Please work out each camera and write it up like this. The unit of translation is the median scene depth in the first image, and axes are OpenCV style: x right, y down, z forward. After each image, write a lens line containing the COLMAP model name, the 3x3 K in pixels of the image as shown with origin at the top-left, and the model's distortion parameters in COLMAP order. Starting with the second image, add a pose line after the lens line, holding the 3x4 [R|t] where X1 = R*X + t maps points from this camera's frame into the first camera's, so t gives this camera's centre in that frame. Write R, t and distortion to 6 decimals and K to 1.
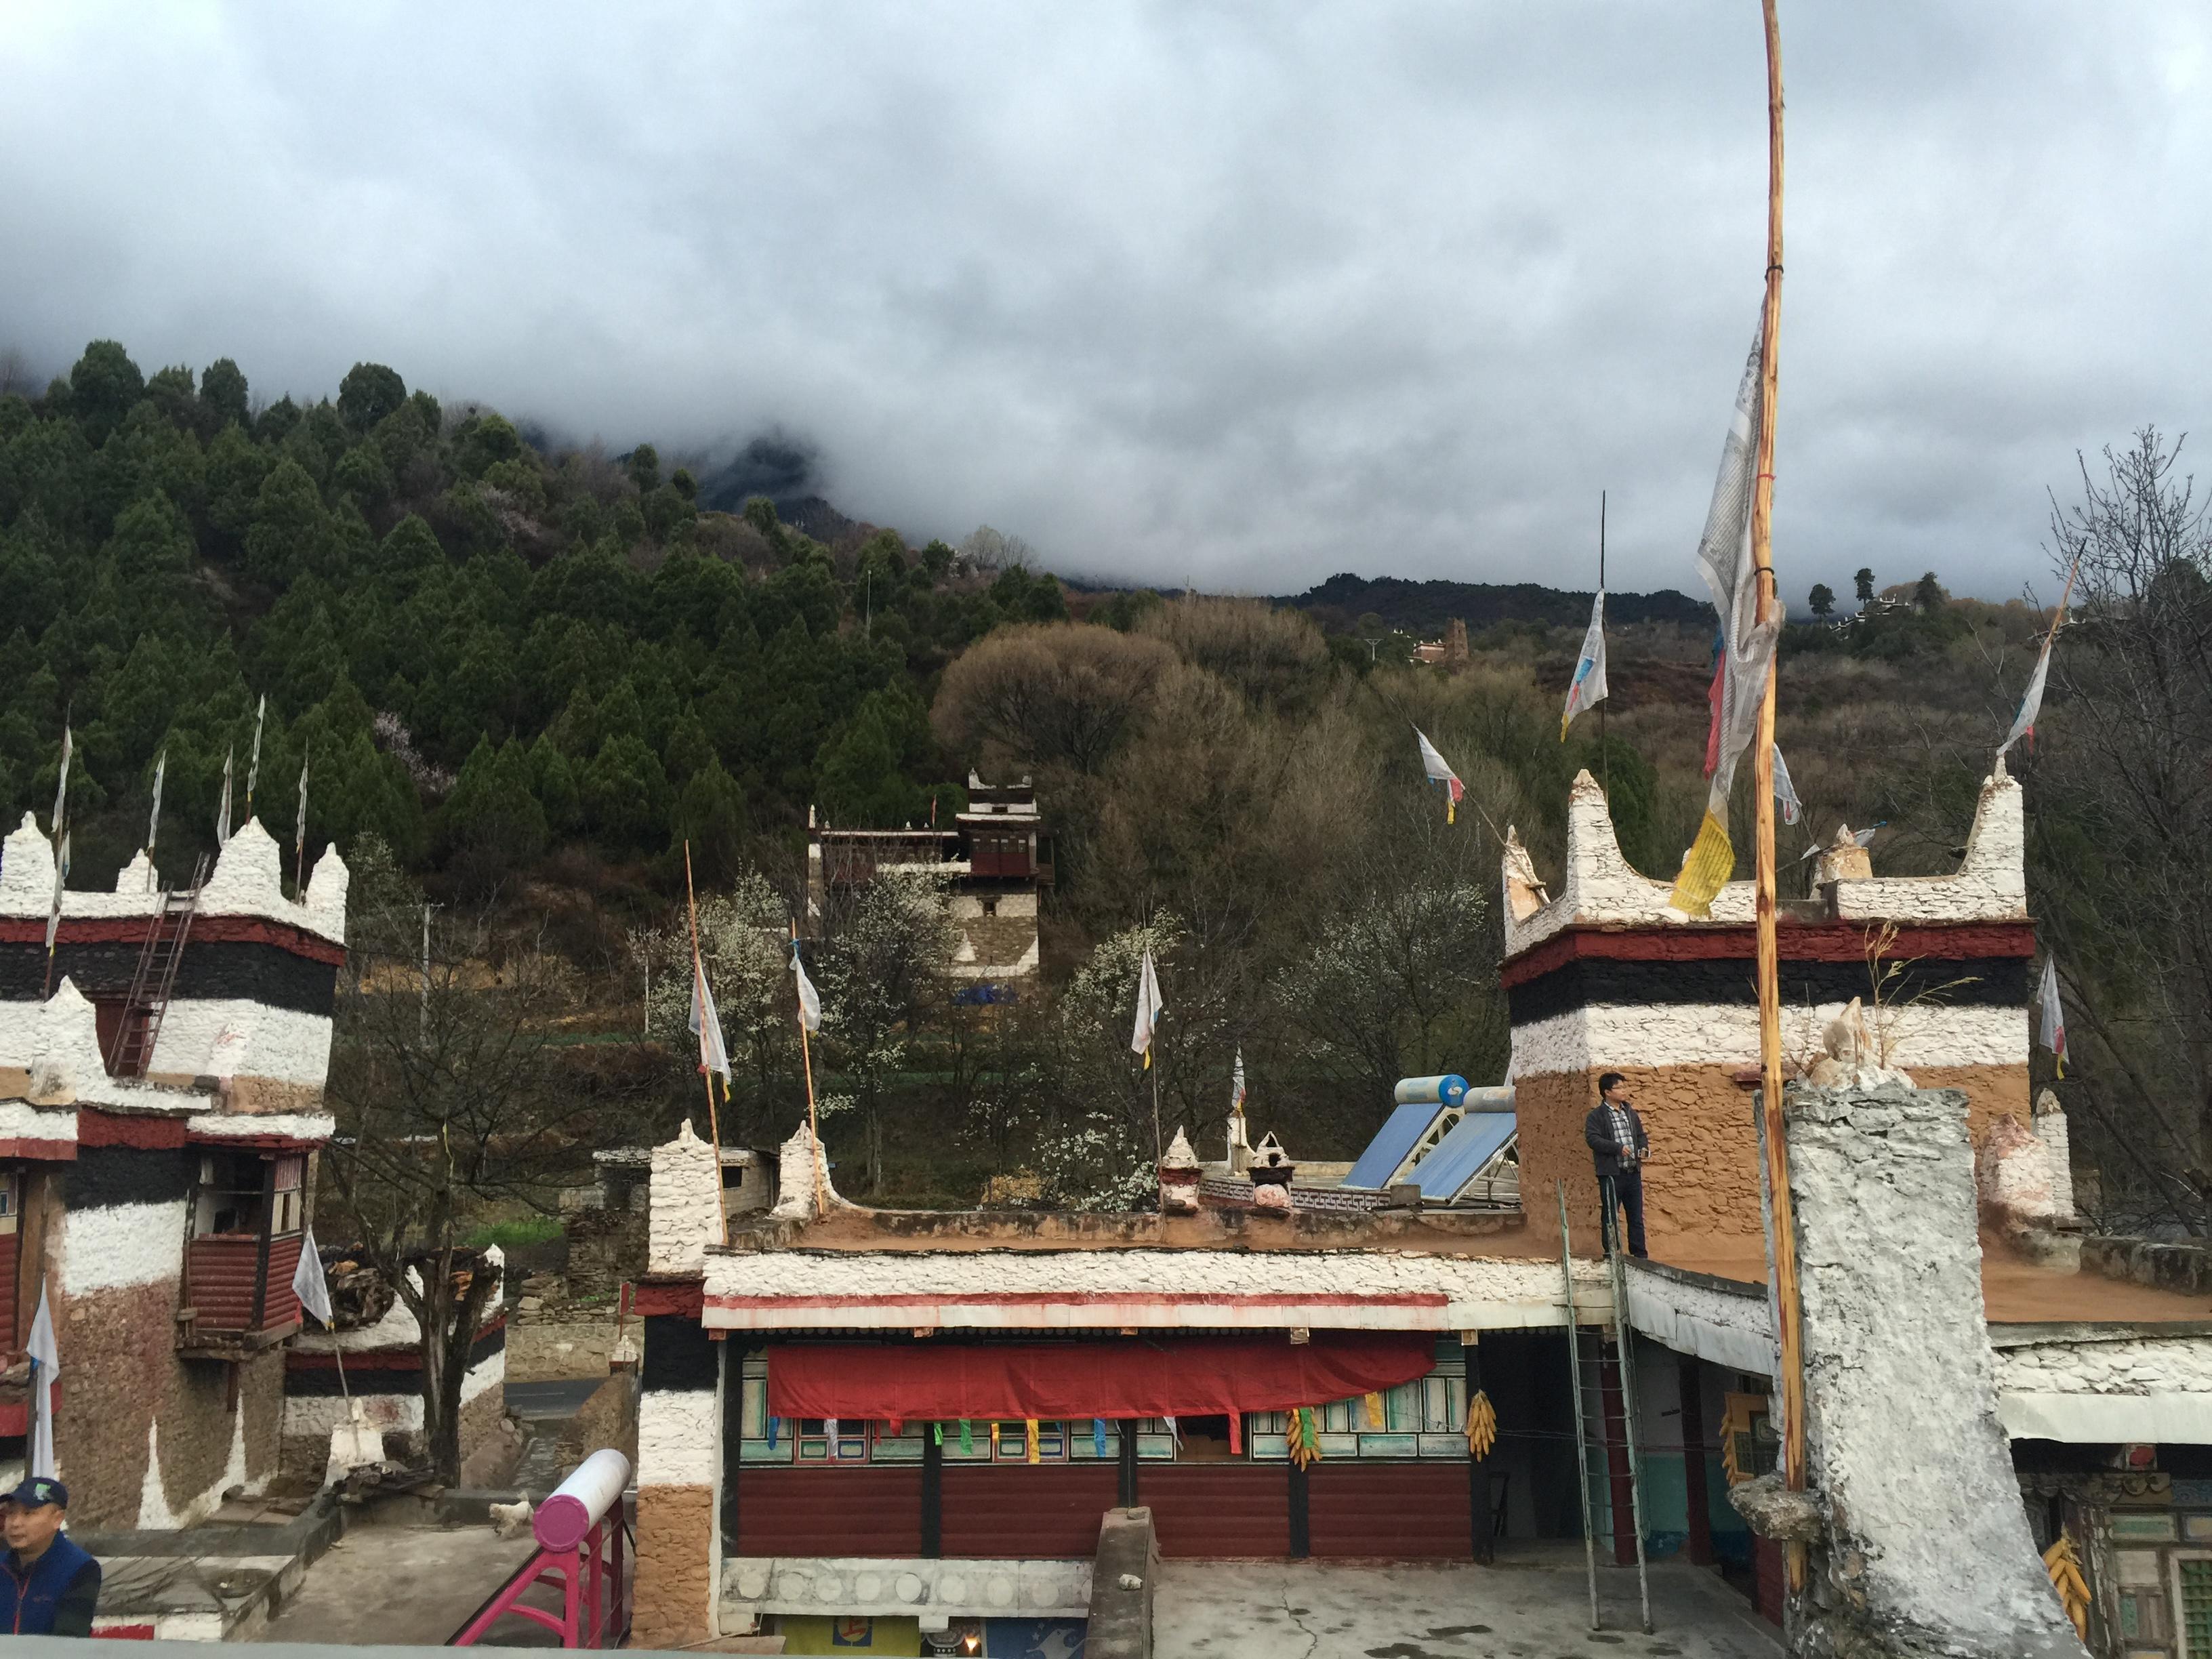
lens RADIAL K [[1957.1, 0, 1103.3], [0, 1957.1, 813.3], [0, 0, 1]] dist [0.073414, -0.112850]
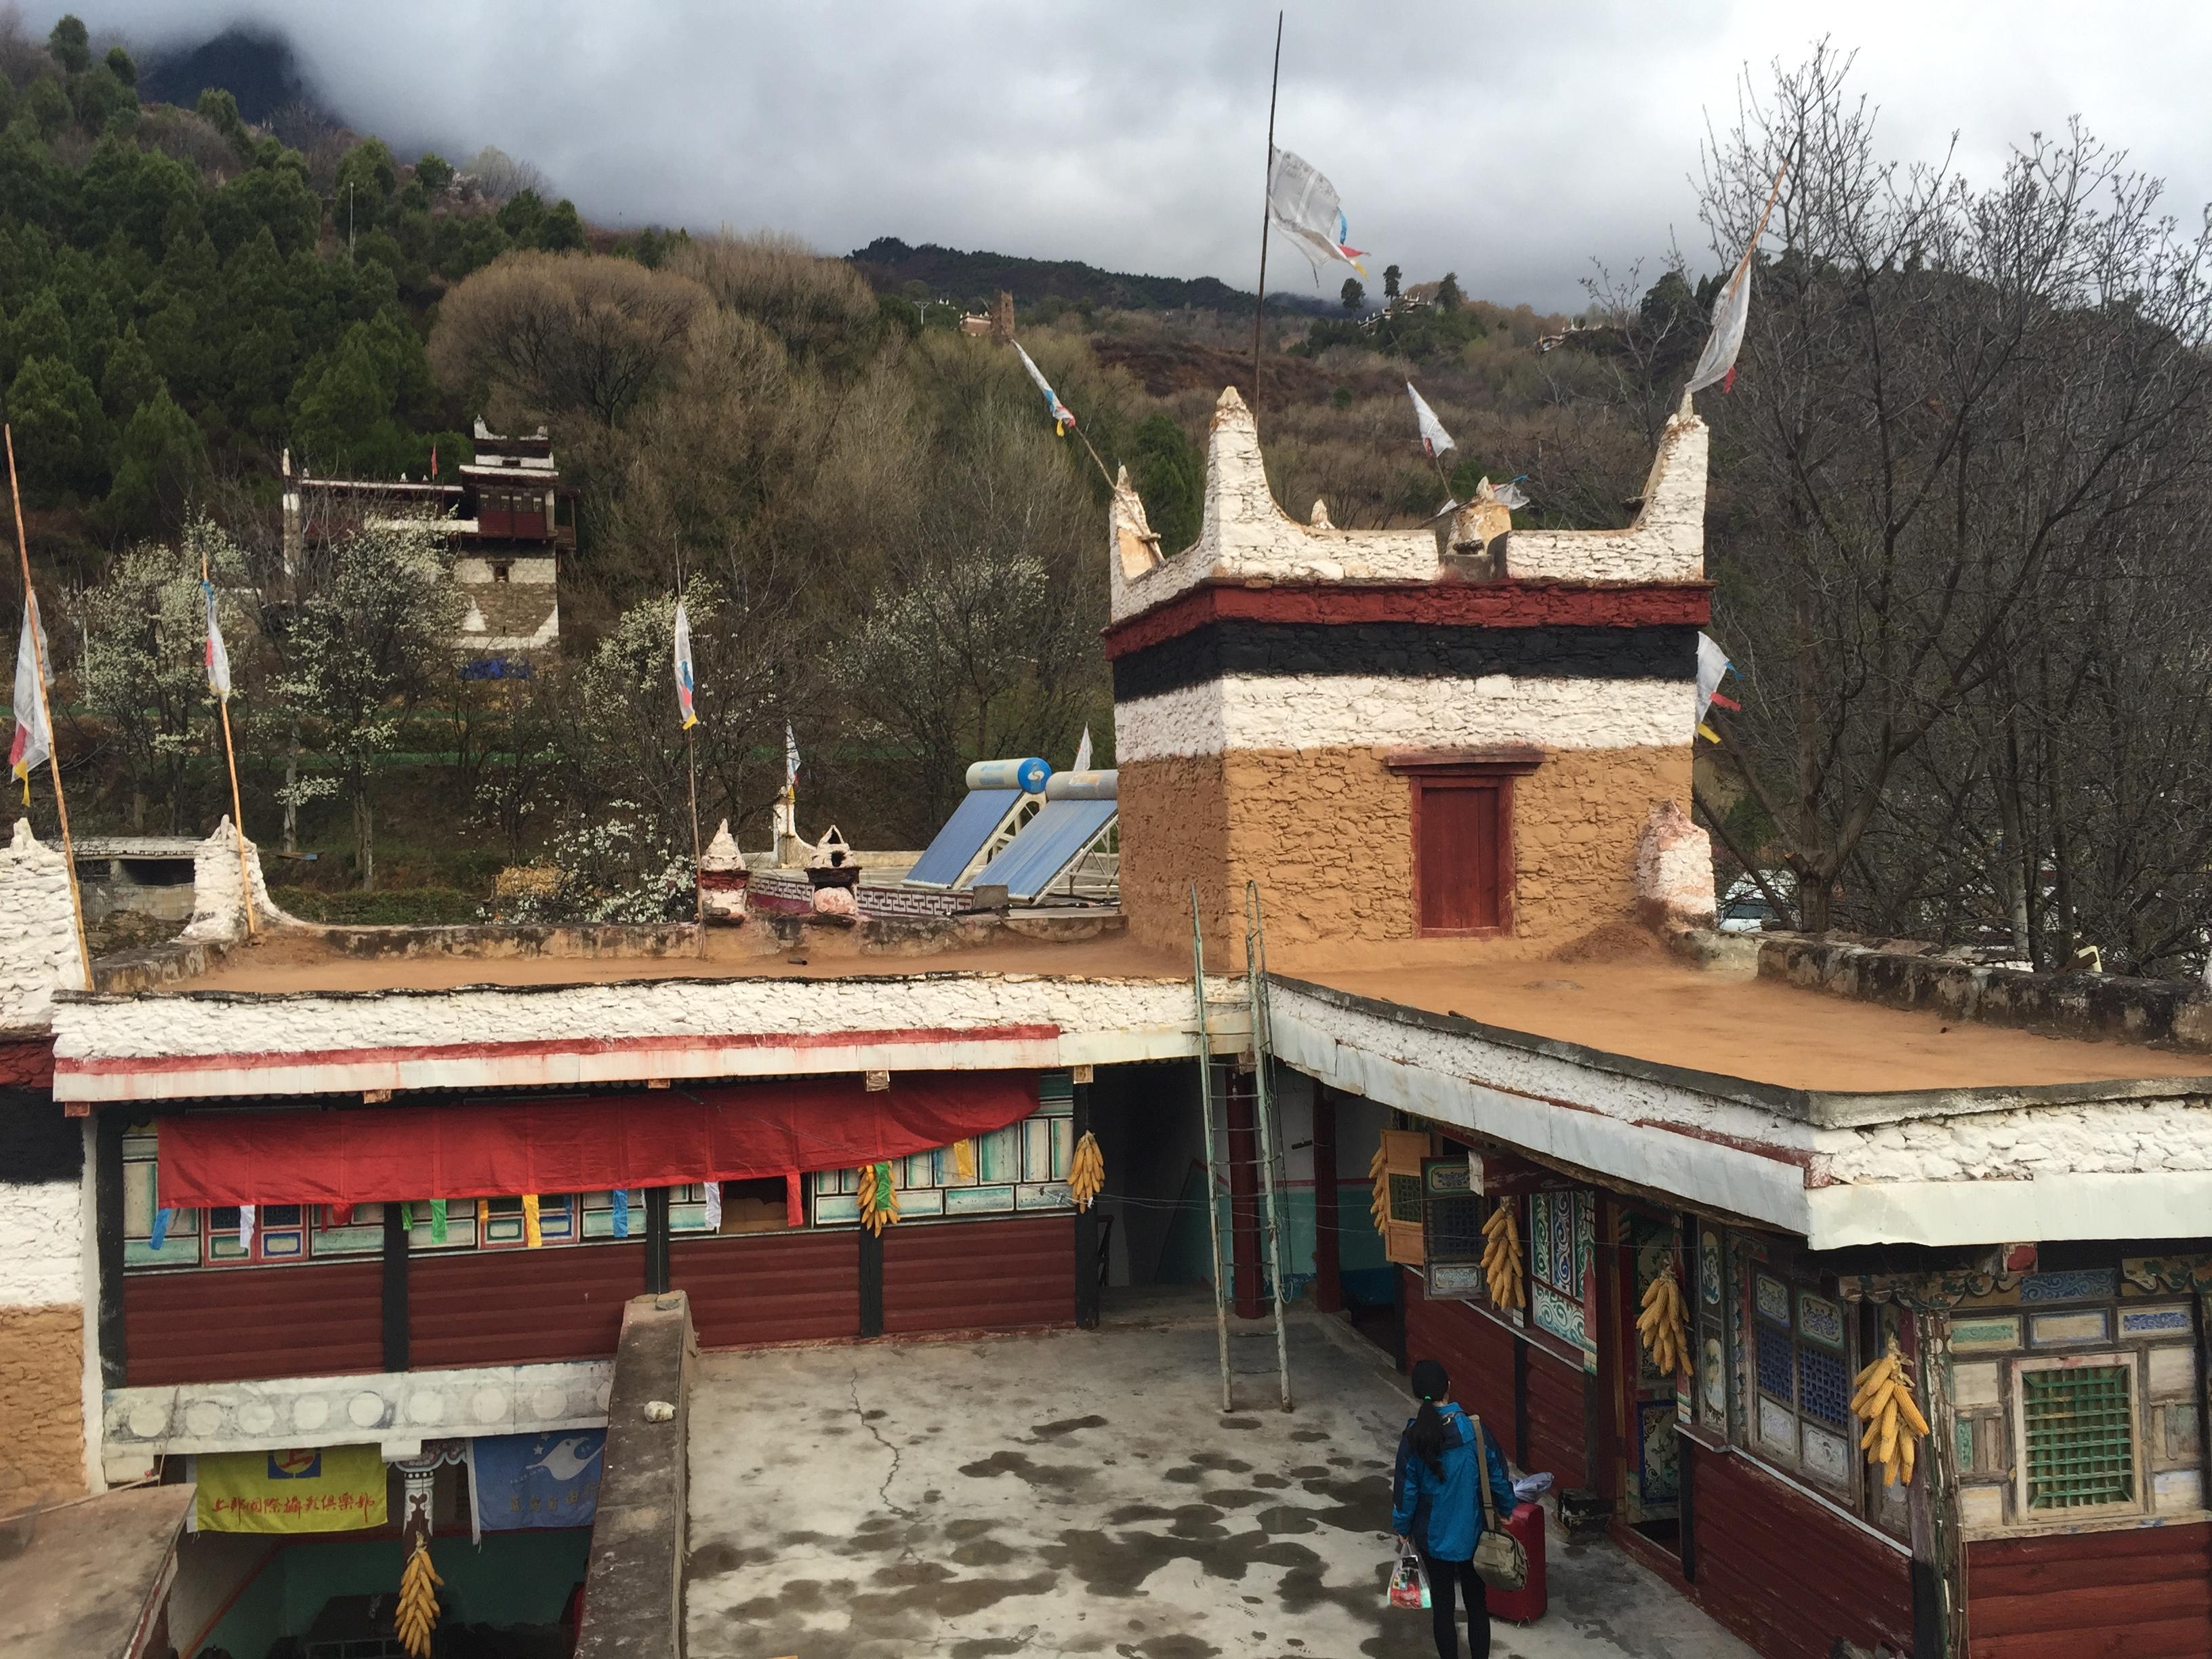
lens RADIAL K [[1957.1, 0, 1103.3], [0, 1957.1, 813.3], [0, 0, 1]] dist [0.073414, -0.112850]
pose [[0.972720, -0.005166, 0.231927, 0.003836], [-0.032317, 0.986987, 0.157521, 0.025917], [-0.229722, -0.160719, 0.959894, 0.205645]]
